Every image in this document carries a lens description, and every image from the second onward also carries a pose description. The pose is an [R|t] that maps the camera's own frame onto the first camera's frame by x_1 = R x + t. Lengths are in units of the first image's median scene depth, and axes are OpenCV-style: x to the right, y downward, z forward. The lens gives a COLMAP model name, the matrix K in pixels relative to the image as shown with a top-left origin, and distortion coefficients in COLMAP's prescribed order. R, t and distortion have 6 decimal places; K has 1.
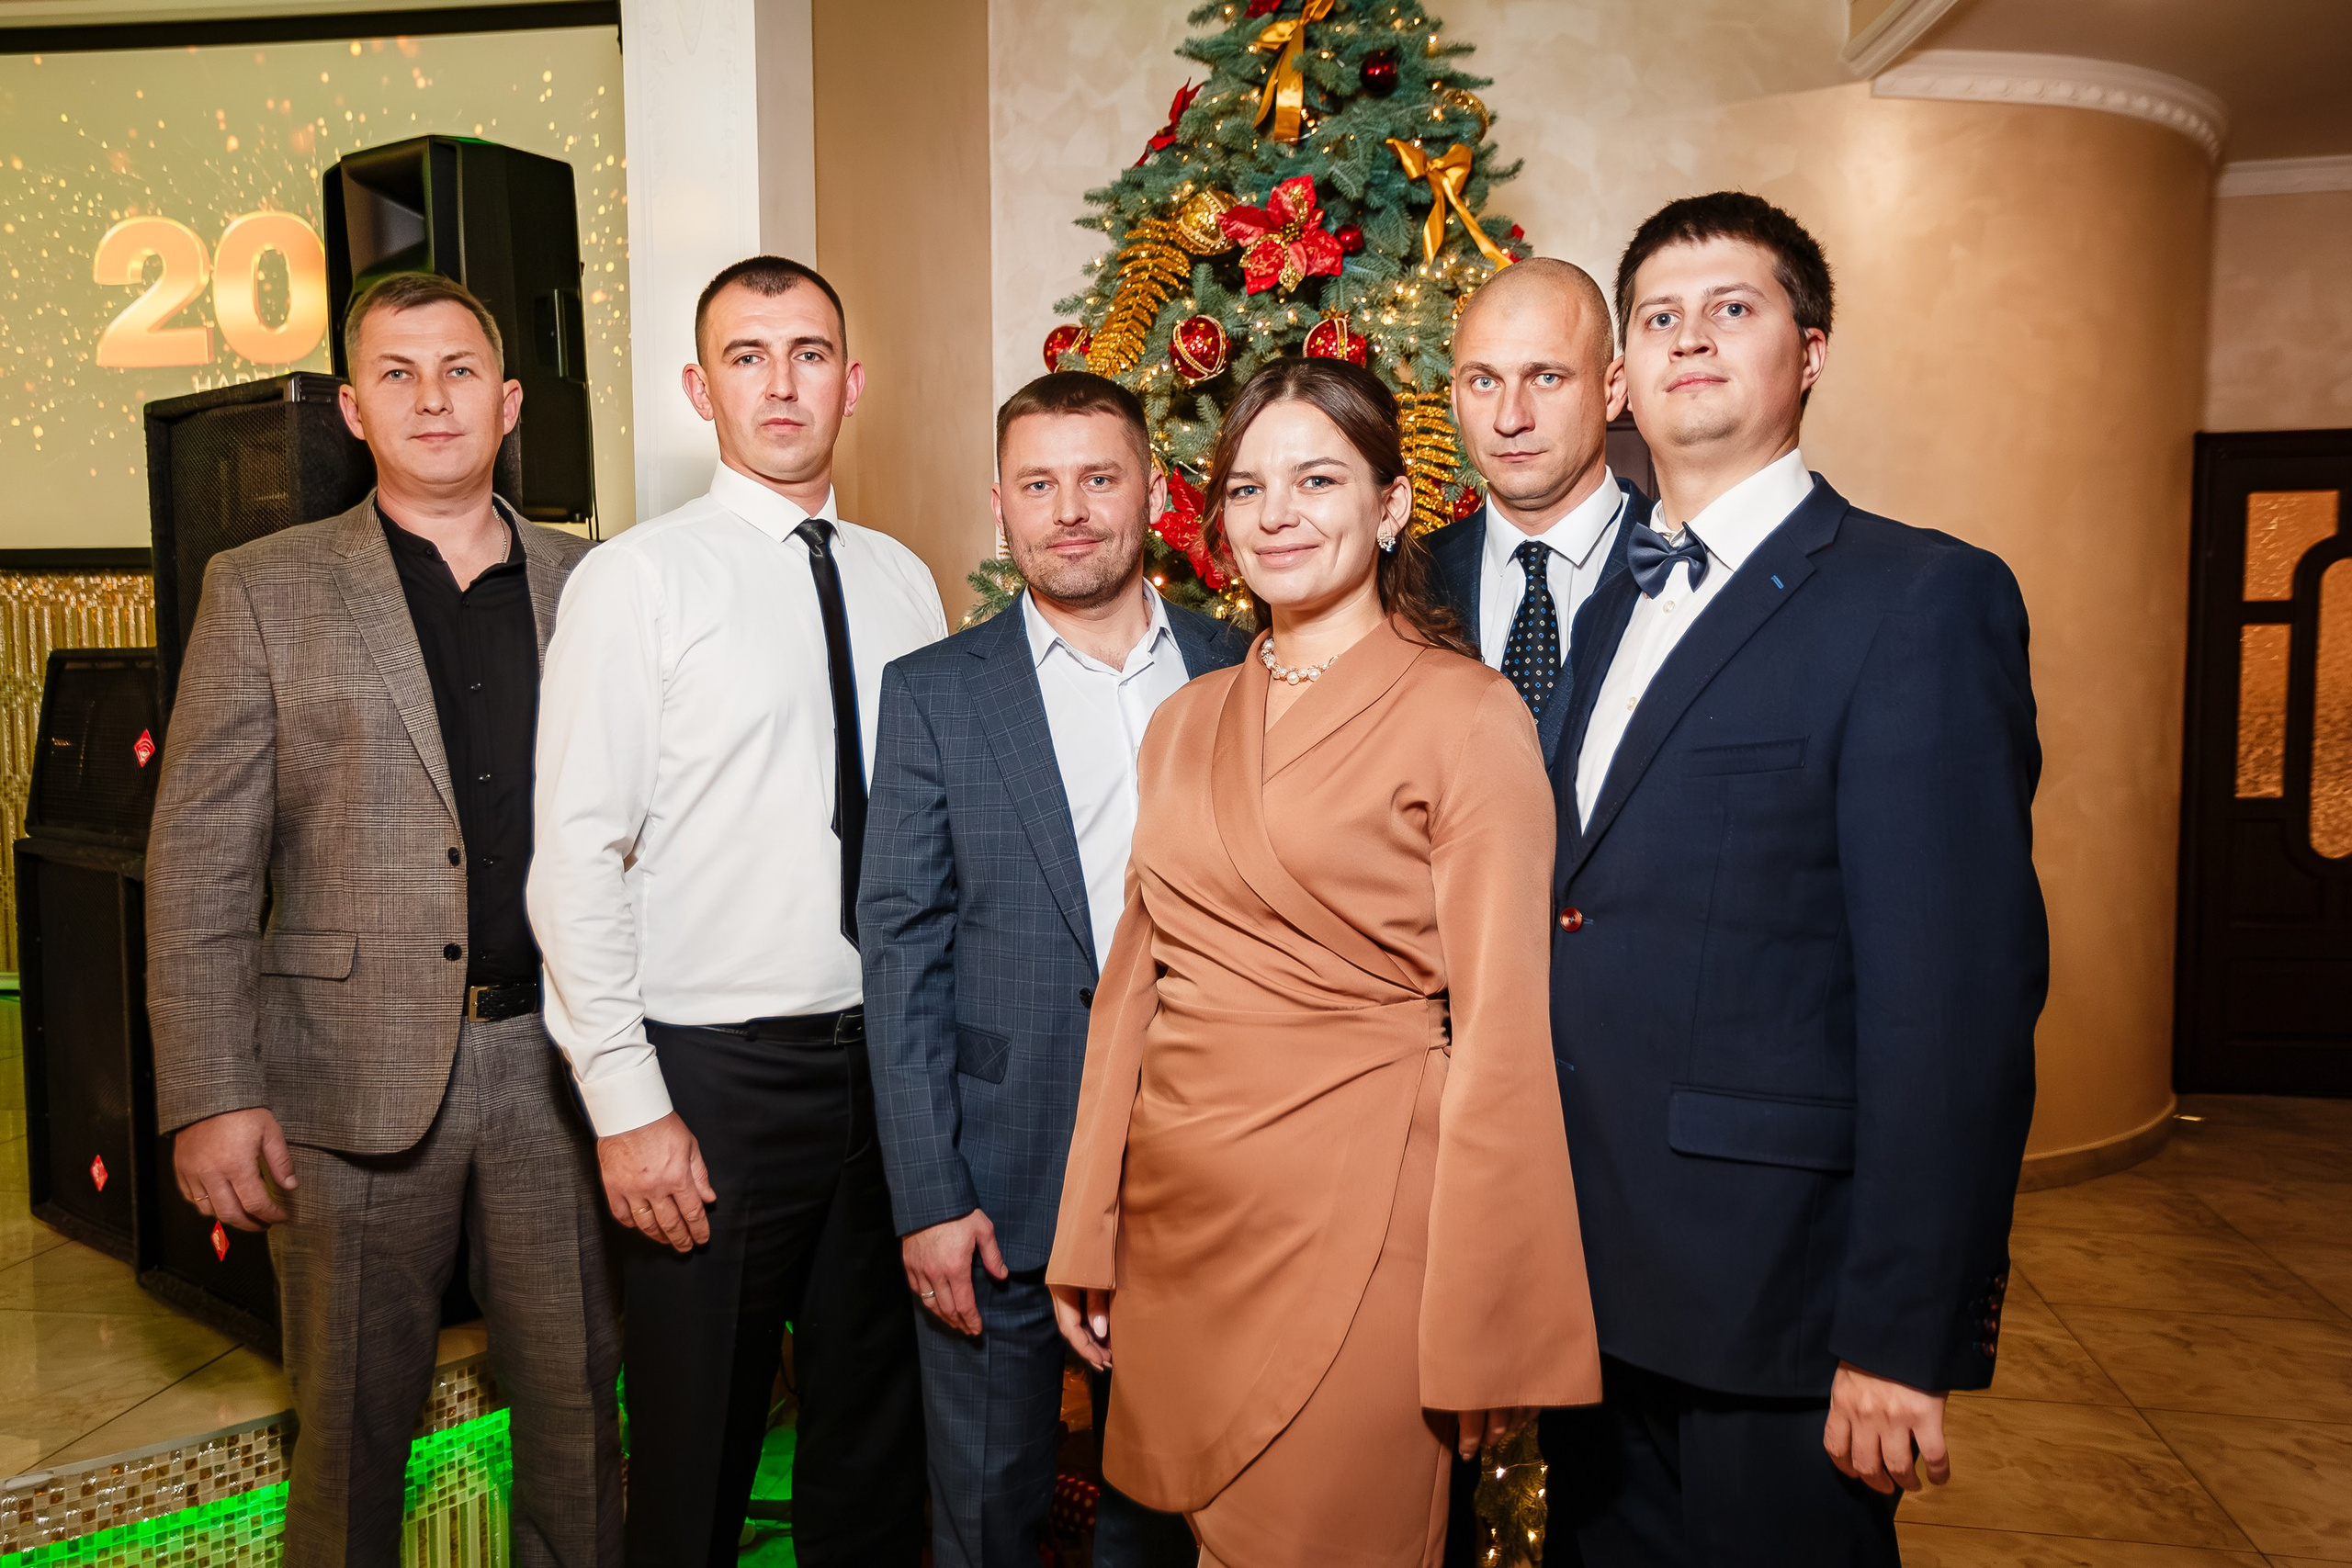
lens RADIAL K [[1951.6, 0, 1148.6], [0, 1951.6, 789.1], [0, 0, 1]] dist [0.040994, 0.017706]
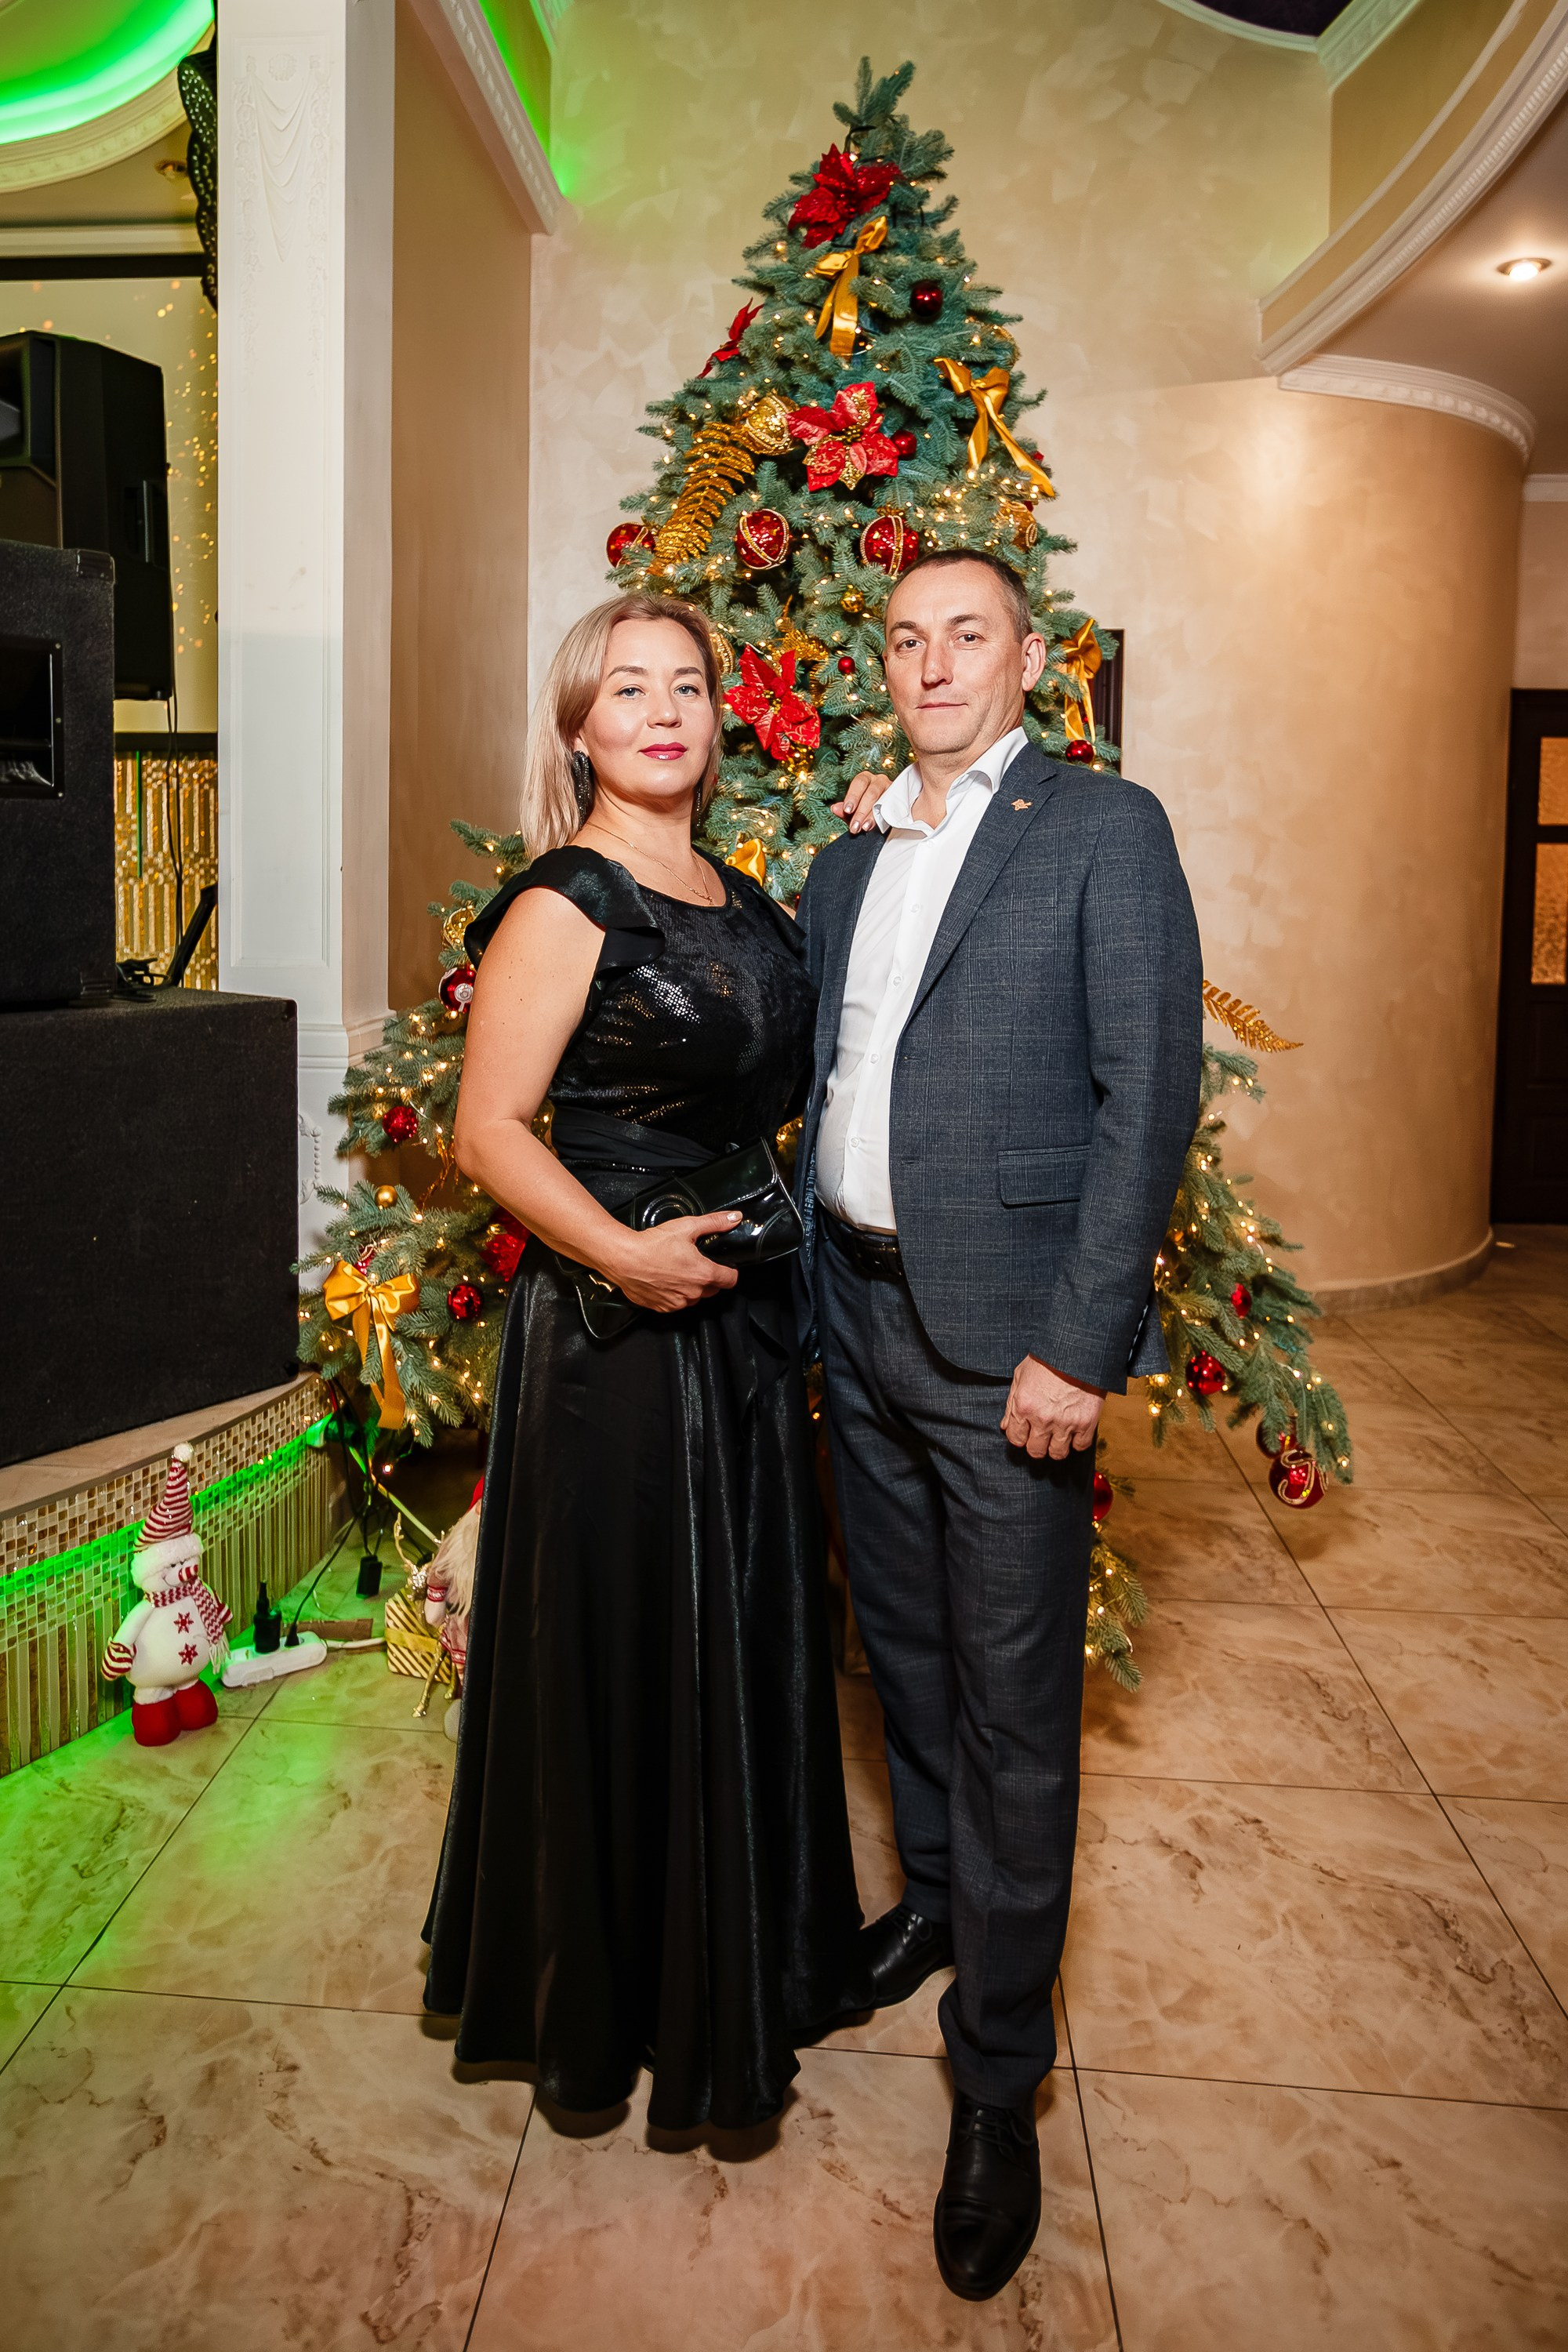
lens RADIAL K [[1574.0, 0, 745.4], [0, 1574.0, 955.9], [0, 0, 1]] dist [-0.039472, 0.038378]
pose [[0.995549, 0.013747, 0.093235, -0.059767], [-0.012336, 0.999801, -0.015700, 0.016333], [-0.093432, 0.014480, 0.995520, 0.144268]]
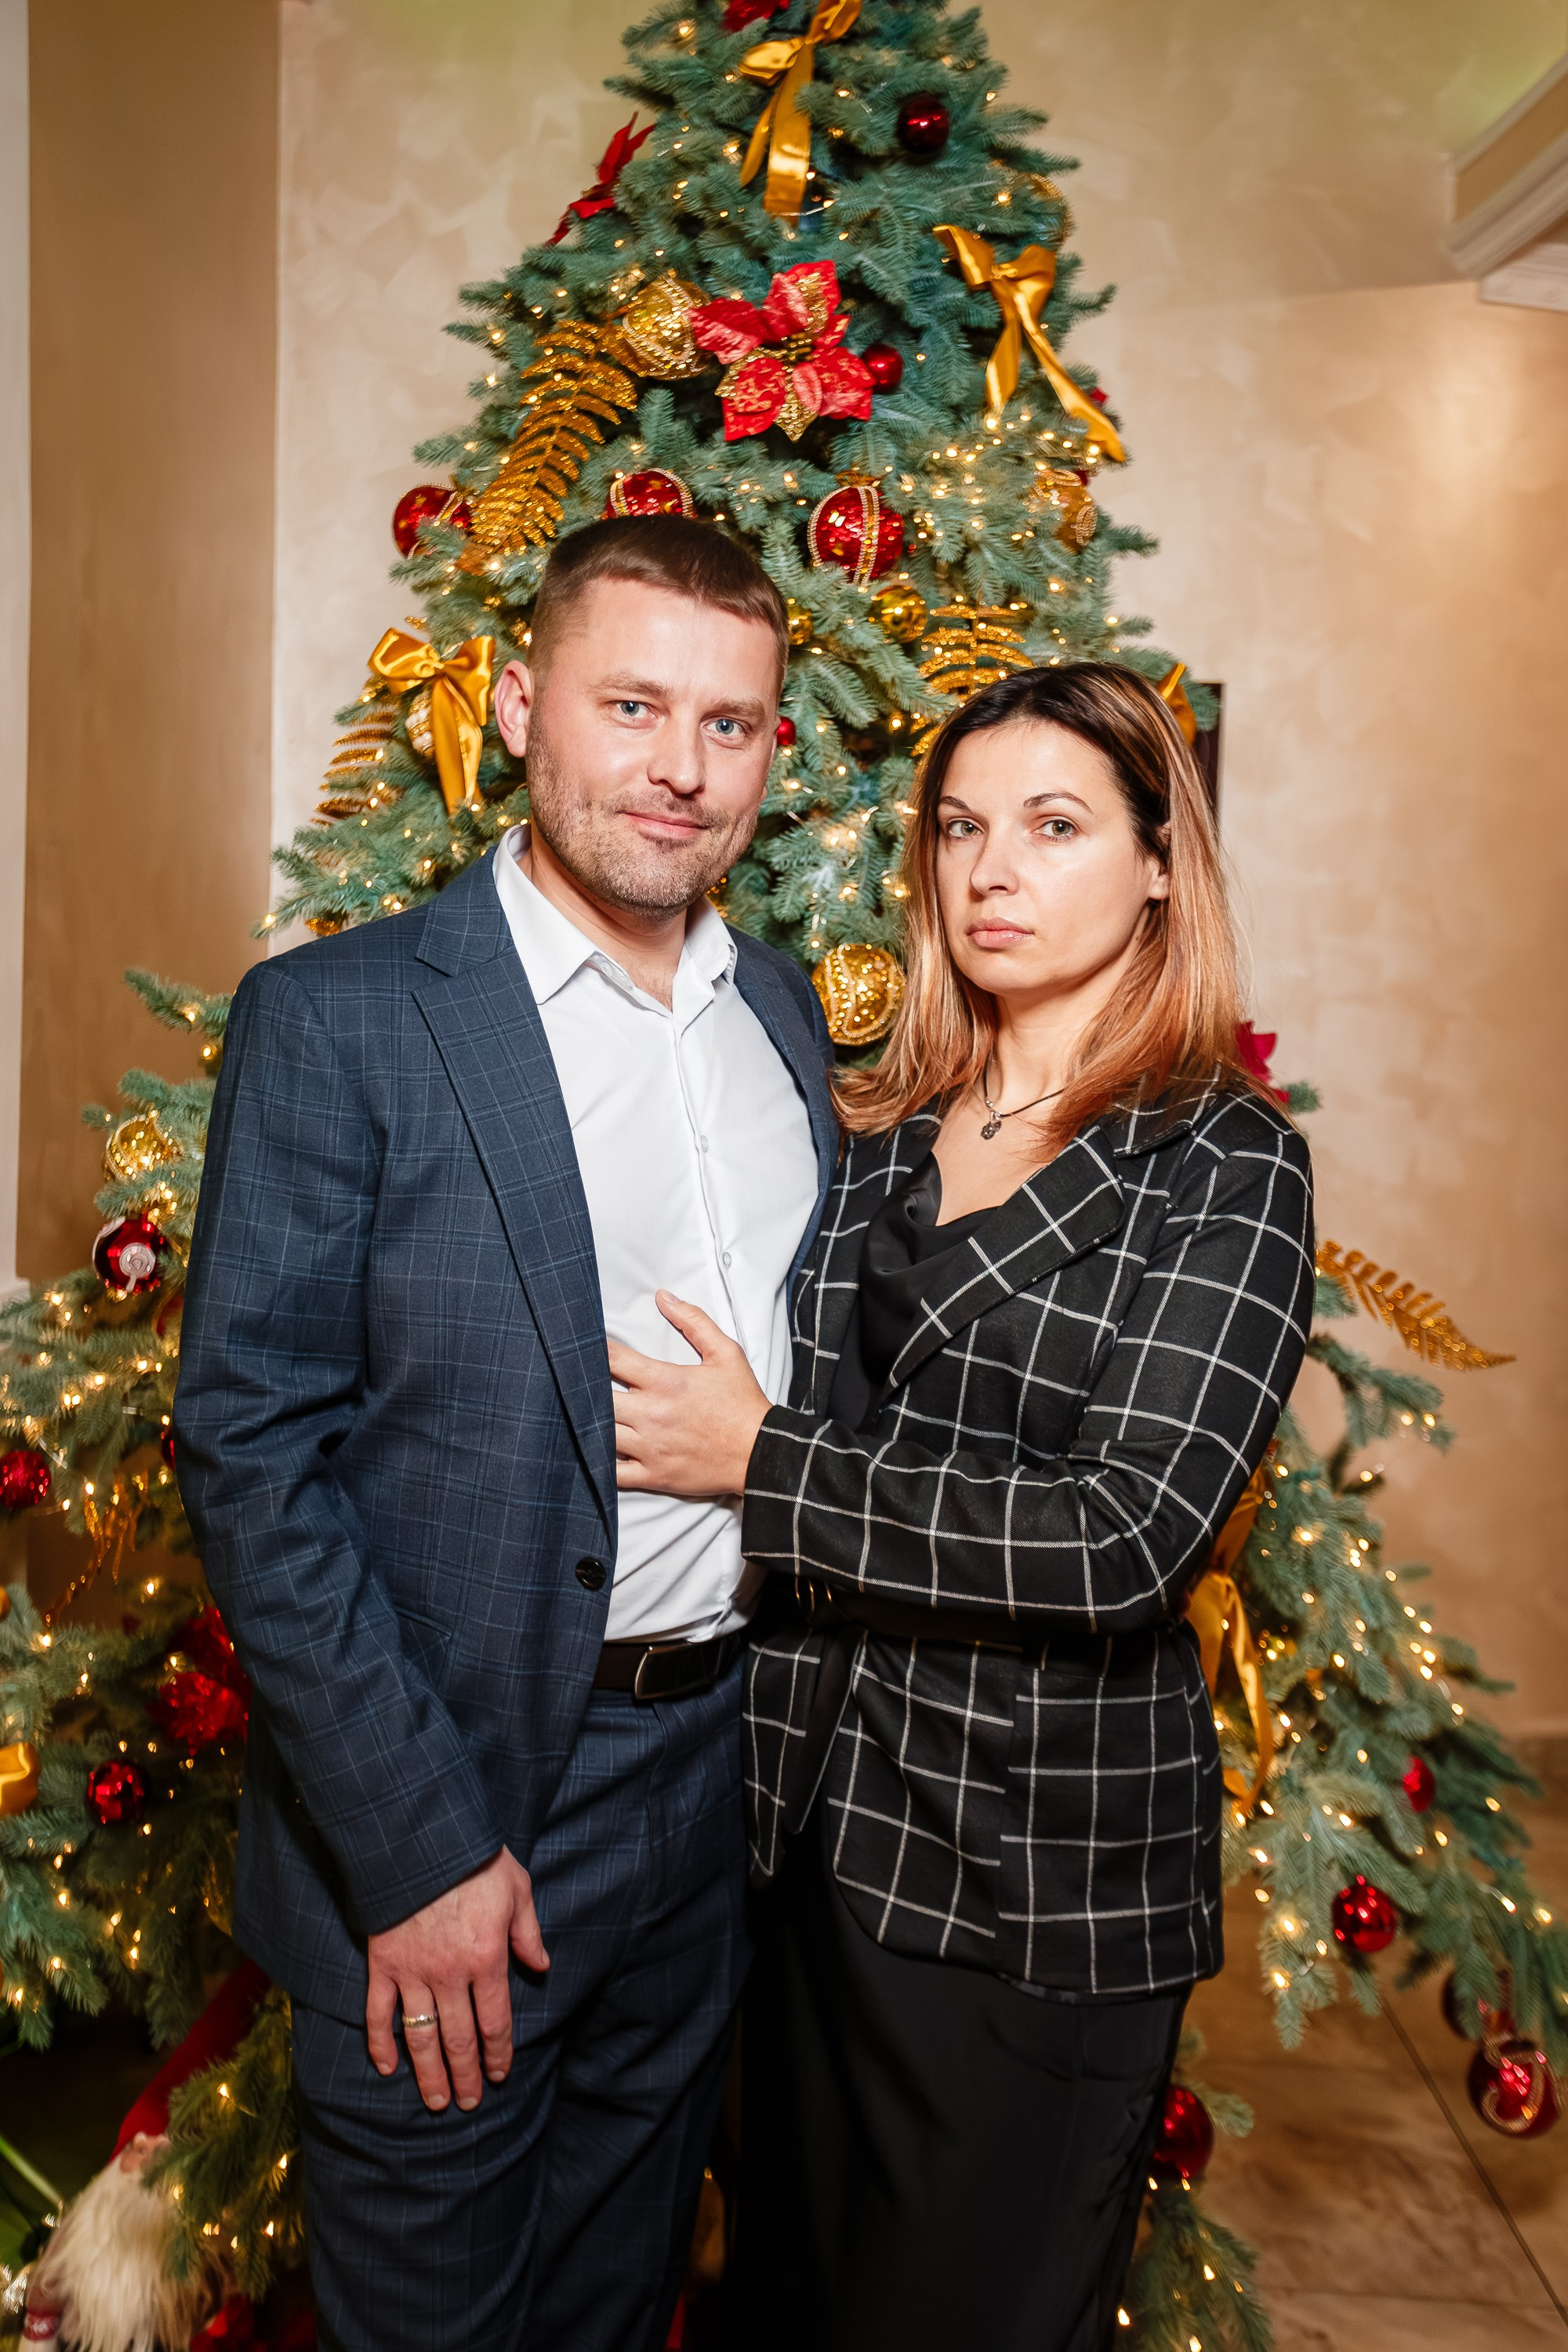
lens RADIAL K [[2396.9, 0, 782.6], [0, 2396.9, 1122.4], [0, 0, 1]] dist [0.108233, 0.009047]
pose [[0.987303, 0.030227, 0.155947, -0.048780], [-0.024789, 0.999019, -0.036702, 0.004197], [-0.156903, 0.032370, 0.987083, 0.200287]]
